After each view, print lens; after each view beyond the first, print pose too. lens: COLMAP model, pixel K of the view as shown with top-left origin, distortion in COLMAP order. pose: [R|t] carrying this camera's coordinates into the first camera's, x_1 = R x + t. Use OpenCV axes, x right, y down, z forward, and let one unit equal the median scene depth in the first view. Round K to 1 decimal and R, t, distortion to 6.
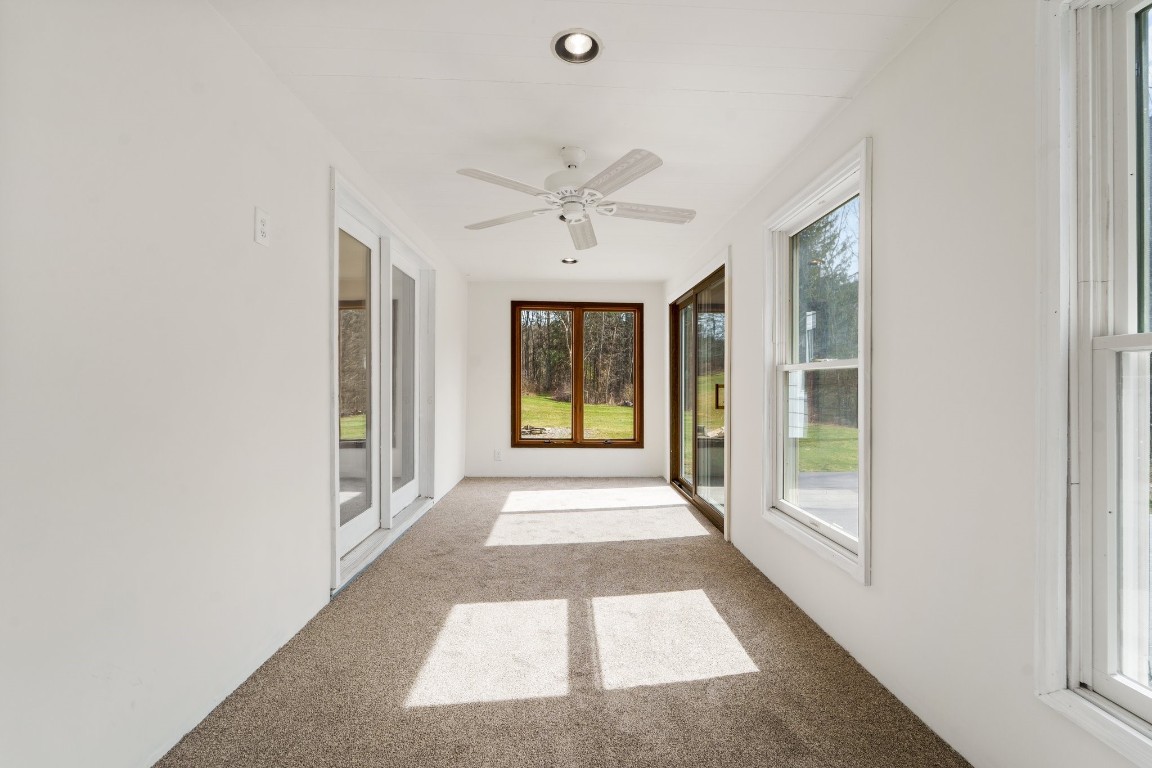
lens RADIAL K [[479.2, 0, 575.8], [0, 479.2, 384.9], [0, 0, 1]] dist [0.002240, -0.000453]
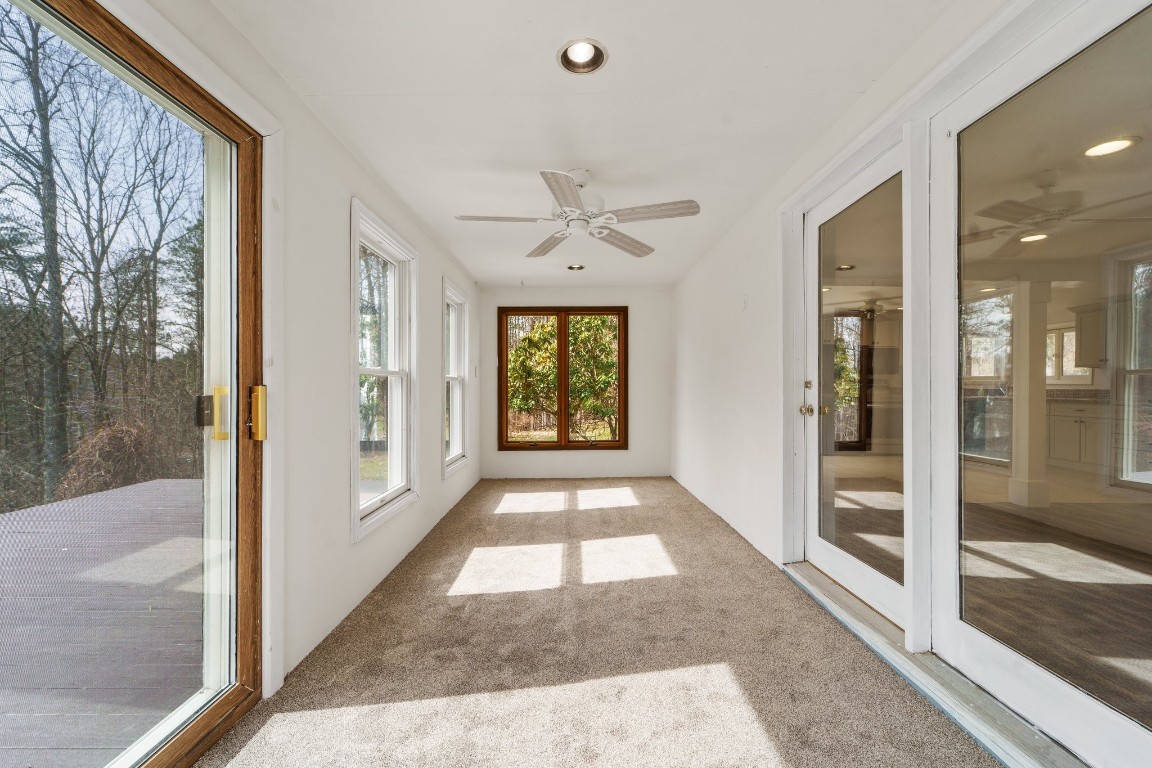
lens RADIAL K [[479.2, 0, 575.8], [0, 479.2, 386.8], [0, 0, 1]] dist [0.002240, -0.000453]
pose [[-0.999669, 0.009904, 0.023754, -0.033622], [0.009891, 0.999951, -0.000691, 0.000521], [-0.023759, -0.000456, -0.999718, 2.133115]]
